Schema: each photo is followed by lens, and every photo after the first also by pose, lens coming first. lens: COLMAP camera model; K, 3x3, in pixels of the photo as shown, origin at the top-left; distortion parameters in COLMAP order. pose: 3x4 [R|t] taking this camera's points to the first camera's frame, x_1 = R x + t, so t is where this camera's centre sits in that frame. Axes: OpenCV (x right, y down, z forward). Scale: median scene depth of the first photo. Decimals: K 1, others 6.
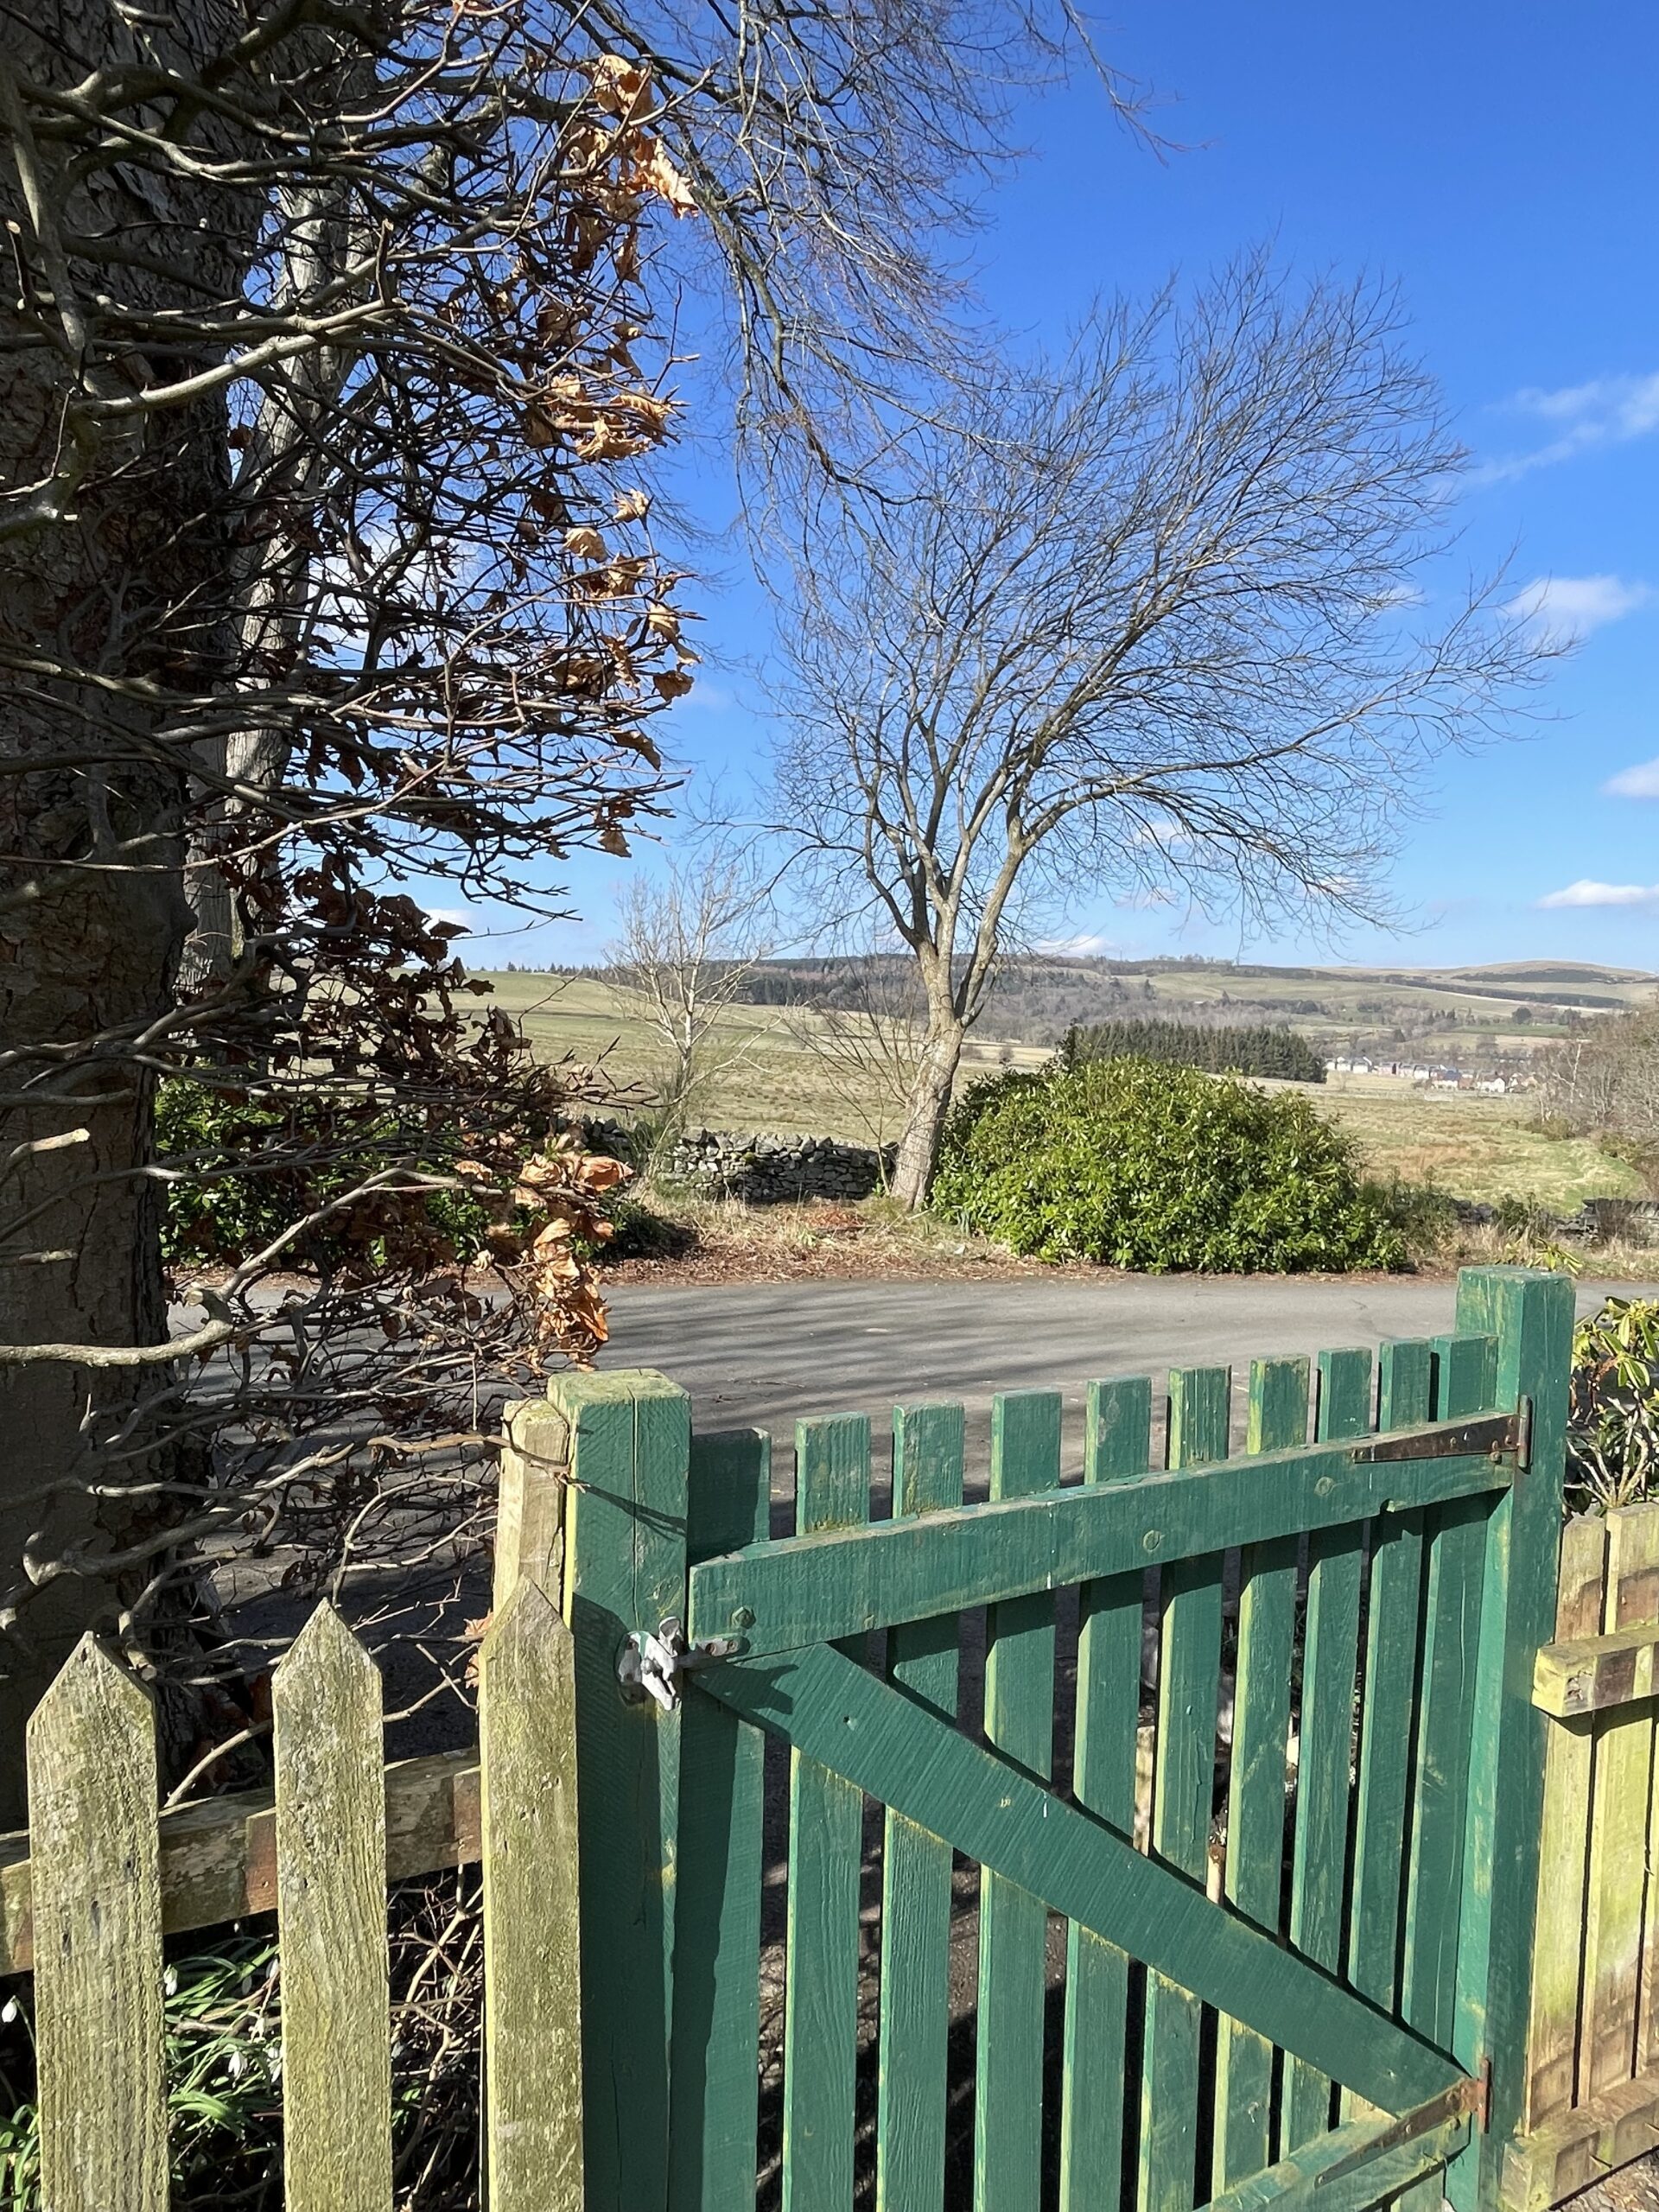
lens RADIAL K [[1297.8, 0, 815.1], [0, 1297.8, 1114.0], [0, 0, 1]] dist [0.001739, -0.004268]
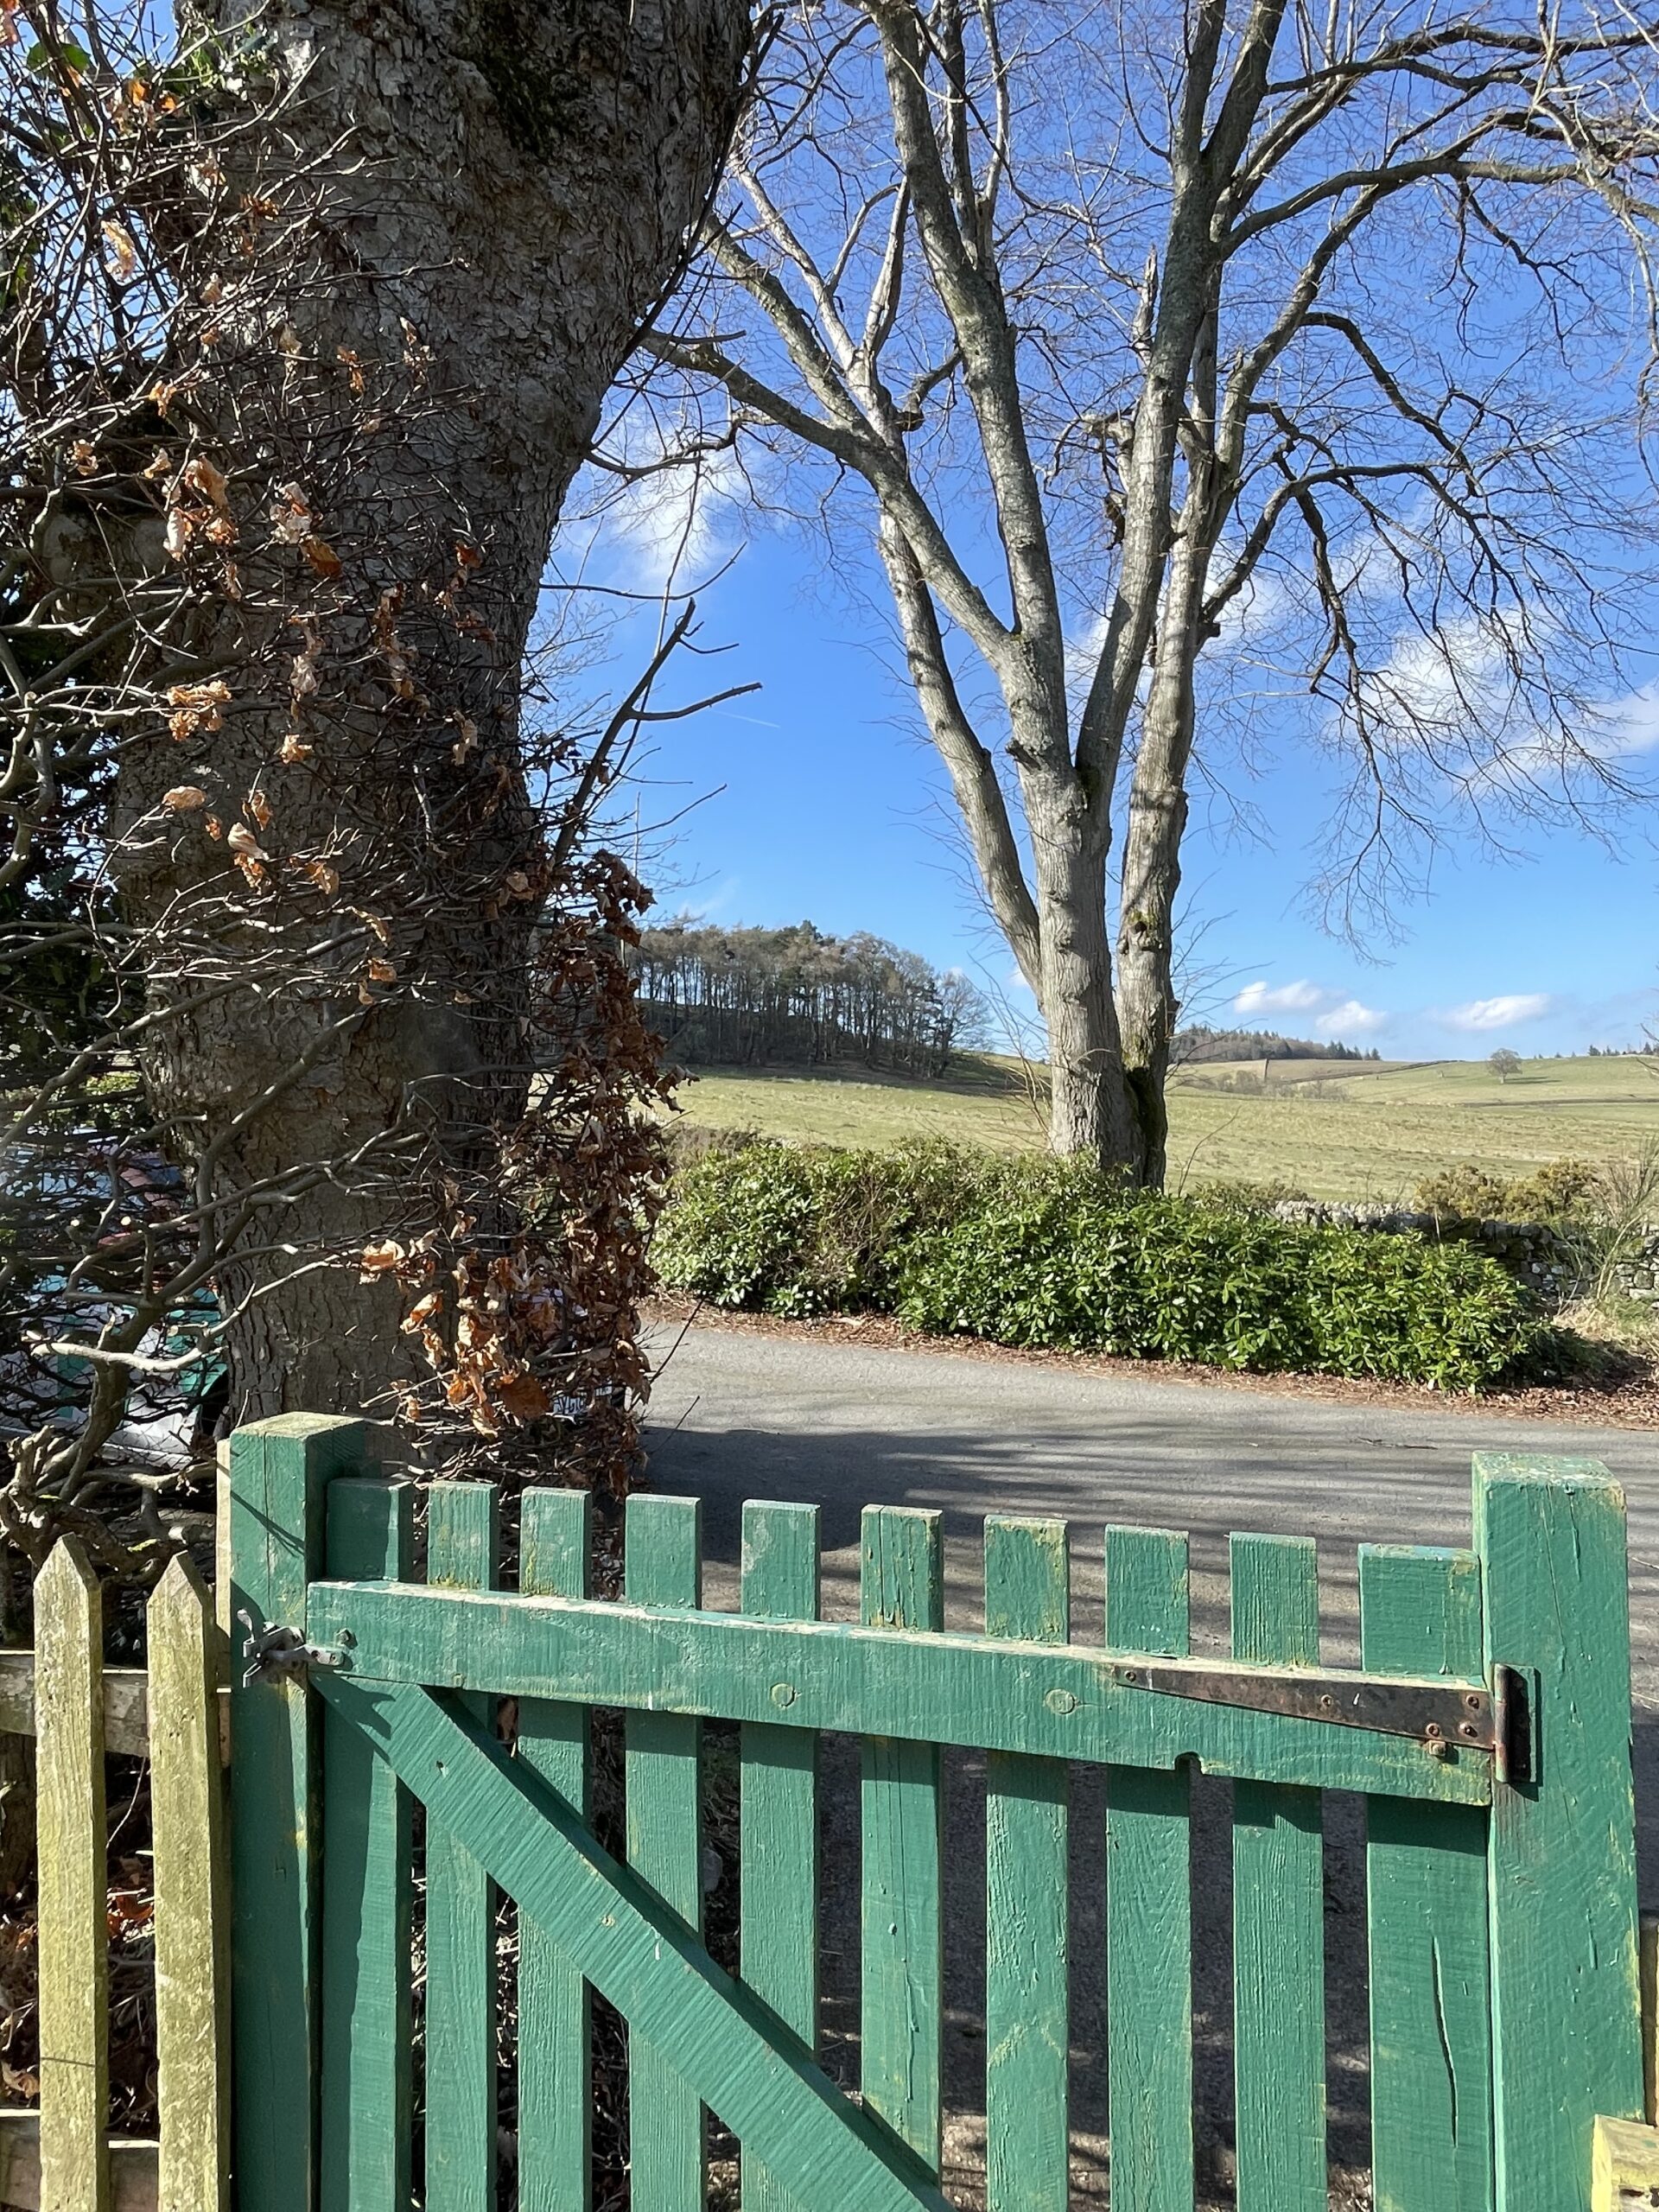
lens RADIAL K [[1297.8, 0, 825.4], [0, 1297.8, 1092.0], [0, 0, 1]] dist [0.001739, -0.004268]
pose [[0.718999, -0.055979, -0.692753, 0.147625], [-0.009420, 0.995875, -0.090251, -0.001096], [0.694947, 0.071416, 0.715506, 0.055022]]
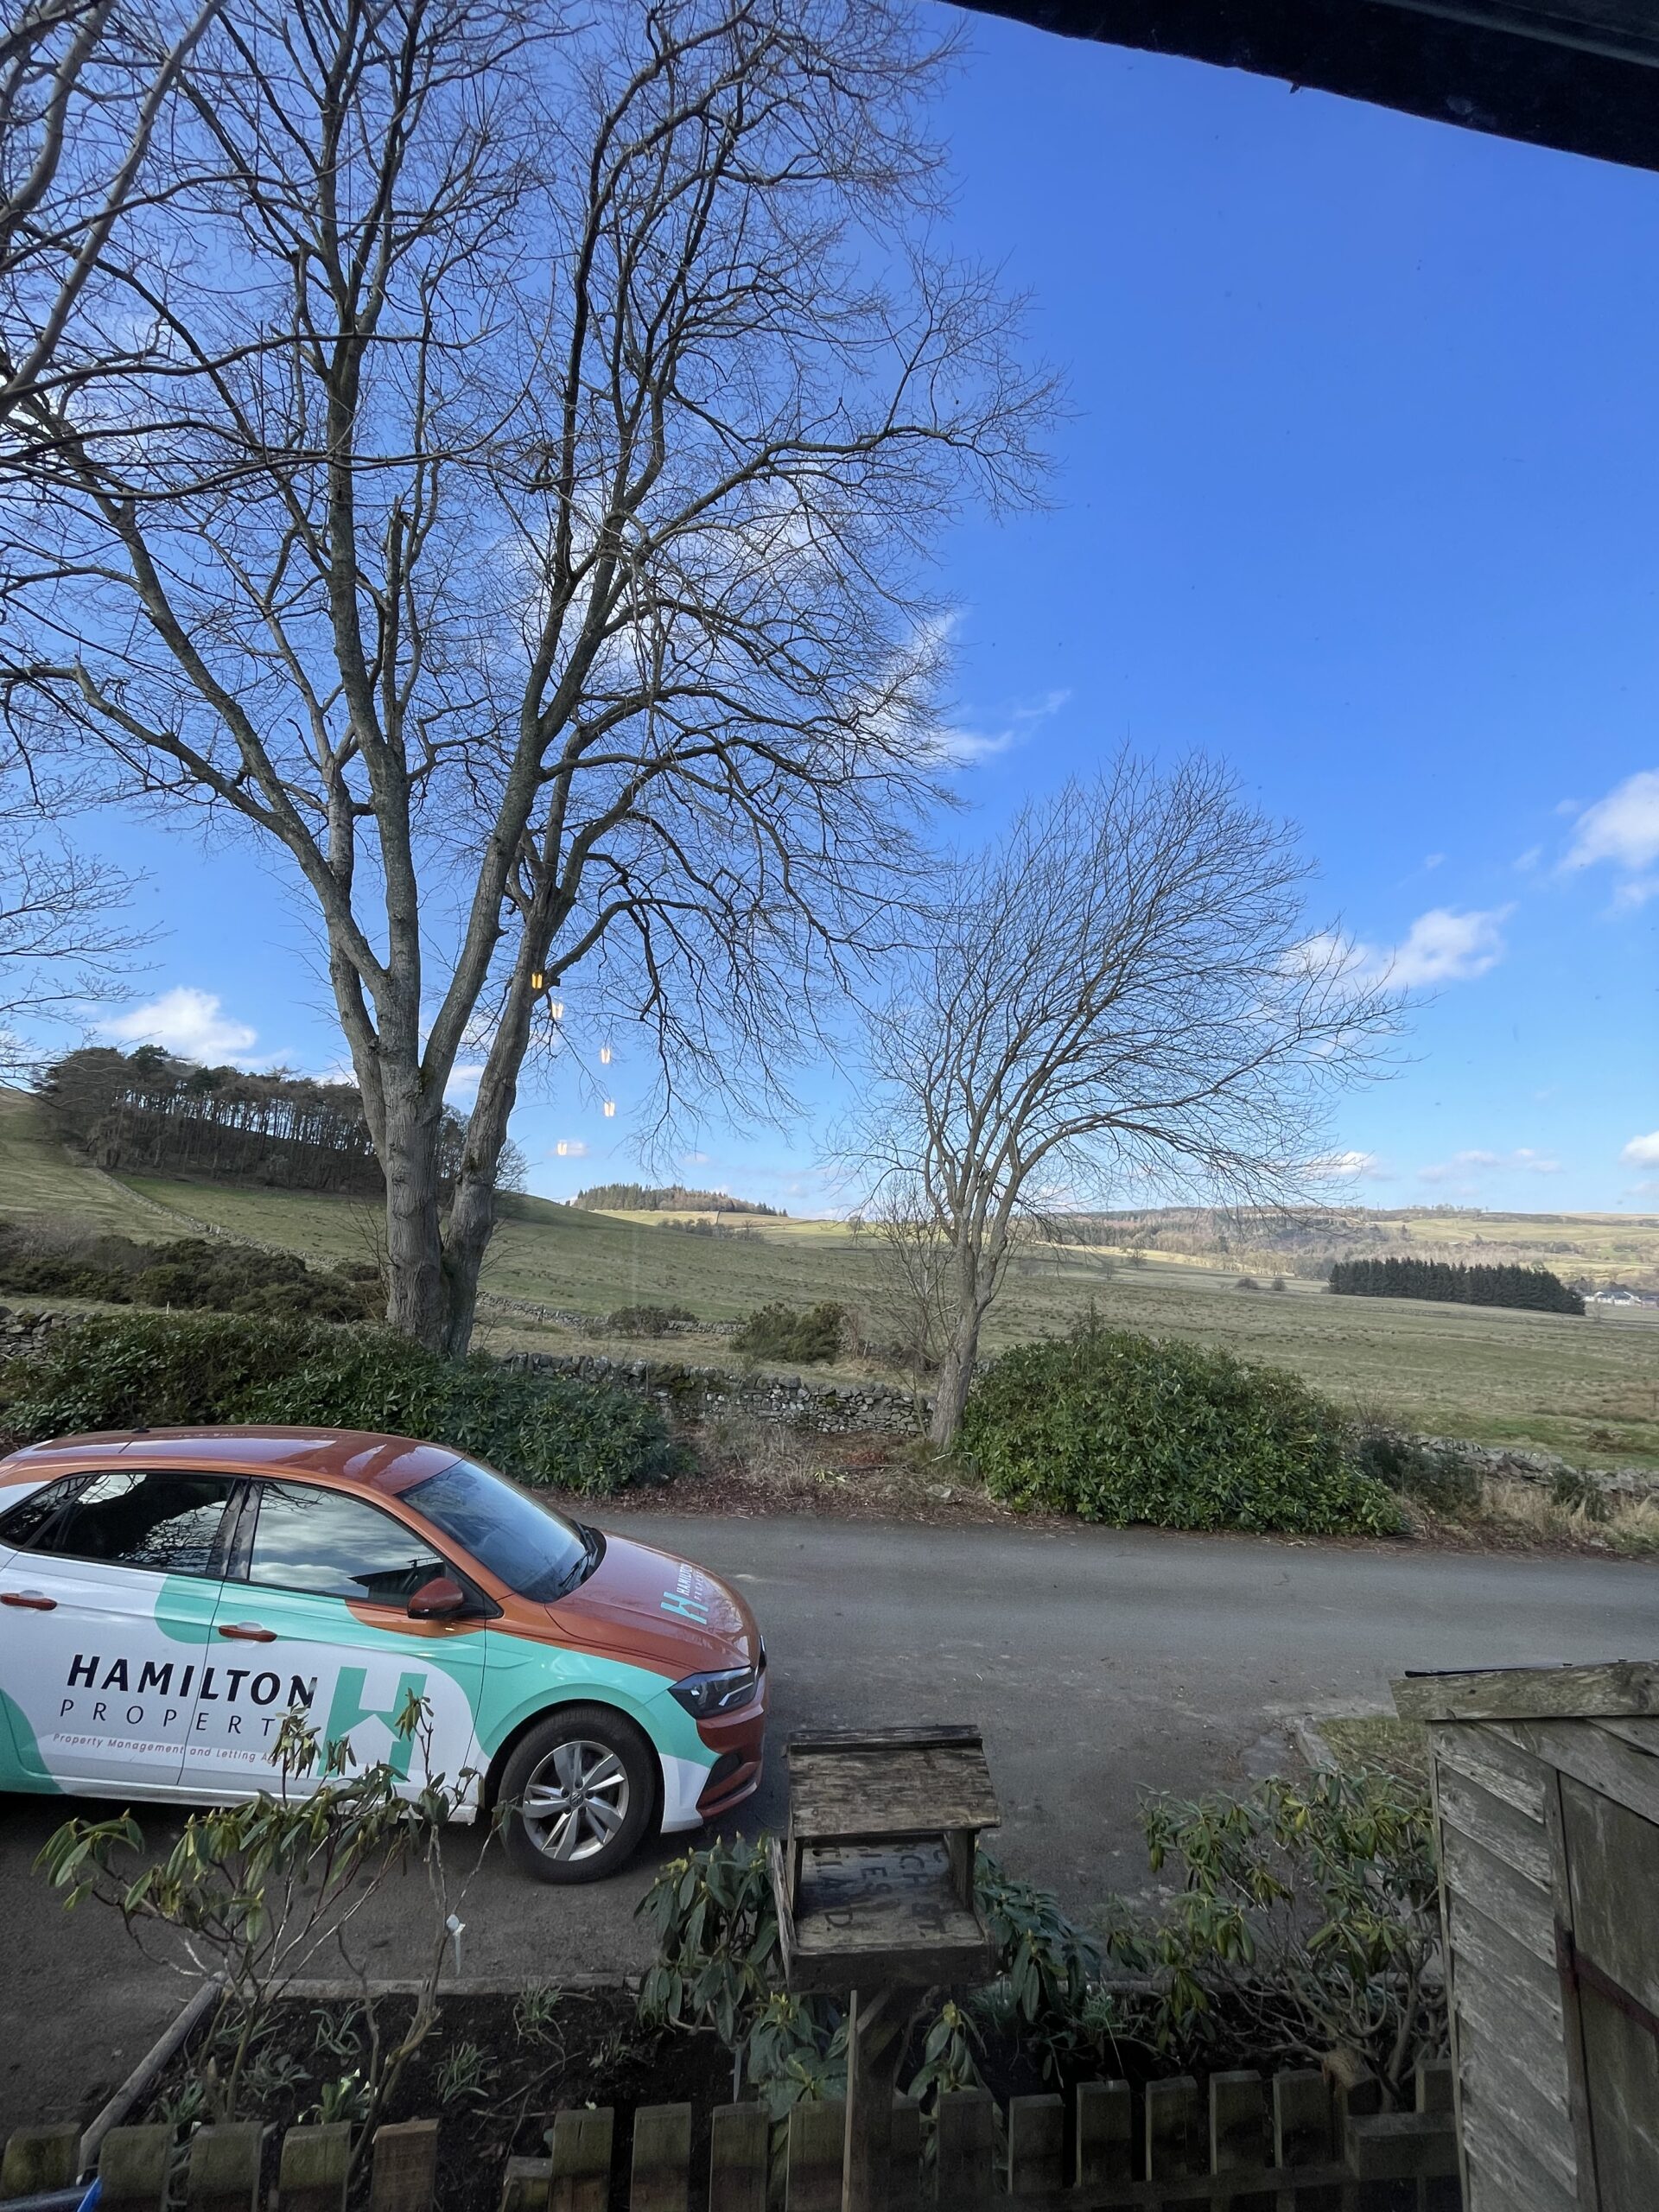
lens RADIAL K [[894.5, 0, 833.6], [0, 894.5, 1085.8], [0, 0, 1]] dist [-0.000090, -0.000720]
pose [[0.950511, -0.052646, -0.306197, 0.432140], [-0.027444, 0.967460, -0.251532, -0.084260], [0.309475, 0.247487, 0.918137, 0.092982]]
